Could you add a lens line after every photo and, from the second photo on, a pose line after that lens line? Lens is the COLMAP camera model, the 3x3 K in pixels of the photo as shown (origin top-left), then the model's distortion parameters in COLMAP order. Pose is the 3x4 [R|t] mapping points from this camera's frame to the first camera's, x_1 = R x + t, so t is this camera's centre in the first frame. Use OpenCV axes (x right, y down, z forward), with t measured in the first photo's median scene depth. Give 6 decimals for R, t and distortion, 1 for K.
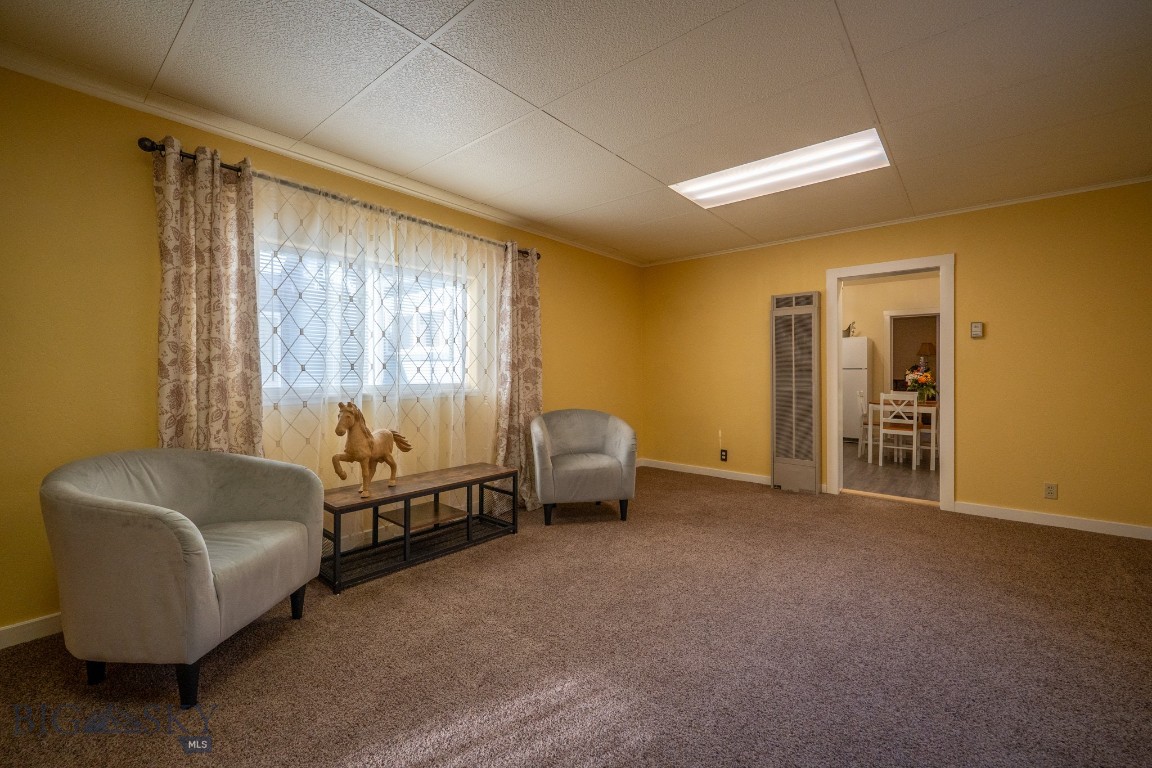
lens RADIAL K [[471.4, 0, 573.9], [0, 471.4, 378.1], [0, 0, 1]] dist [-0.000715, -0.000324]
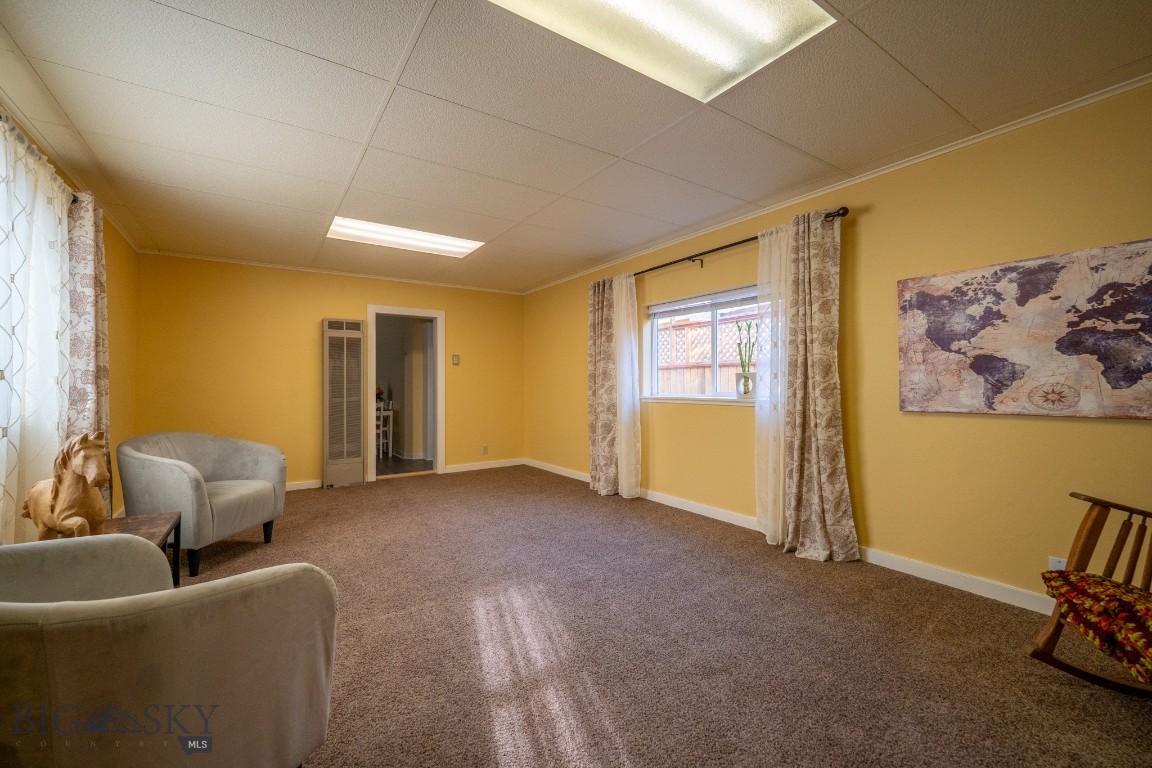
lens RADIAL K [[471.4, 0, 573.9], [0, 471.4, 378.1], [0, 0, 1]] dist [-0.000715, -0.000324]
pose [[0.271646, 0.014158, 0.962293, -0.603819], [0.016836, 0.999669, -0.019460, 0.001947], [-0.962250, 0.021488, 0.271318, 0.144360]]
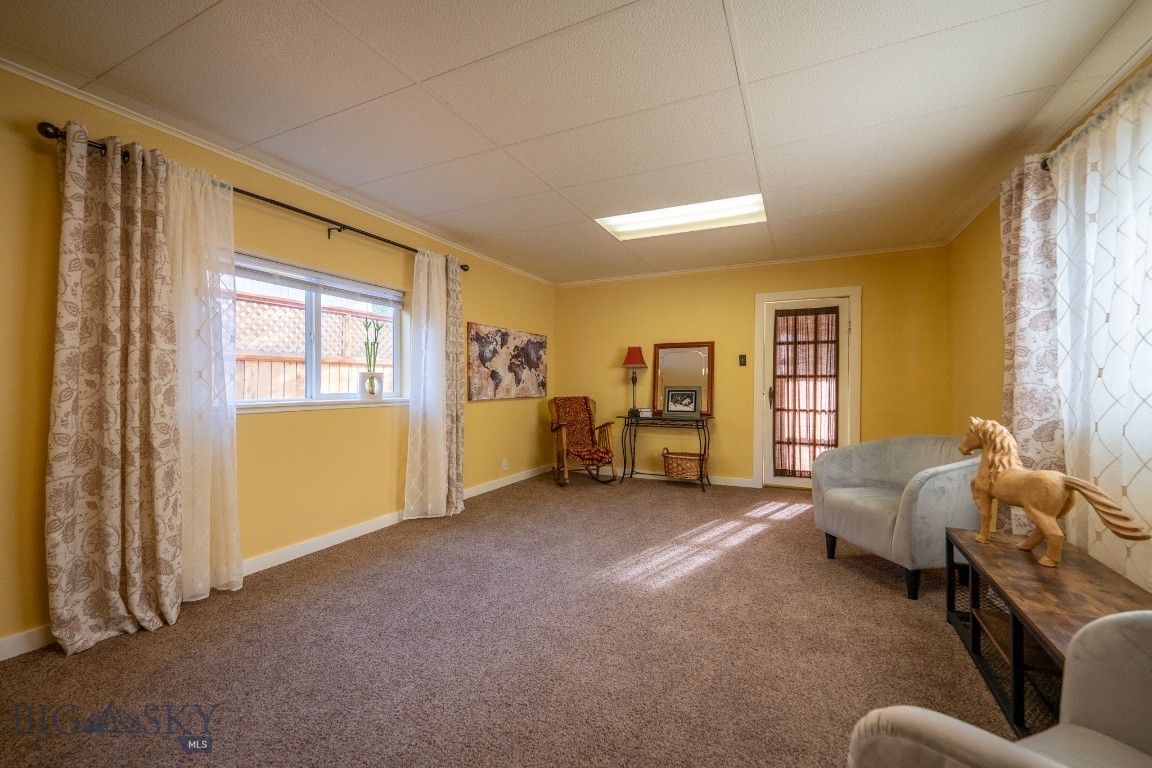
lens RADIAL K [[459.6, 0, 573.7], [0, 459.6, 390.9], [0, 0, 1]] dist [-0.000326, -0.000065]
pose [[-0.969489, 0.007779, -0.245013, 0.265306], [0.001098, 0.999624, 0.027391, -0.010538], [0.245134, 0.026286, -0.969133, 1.063984]]
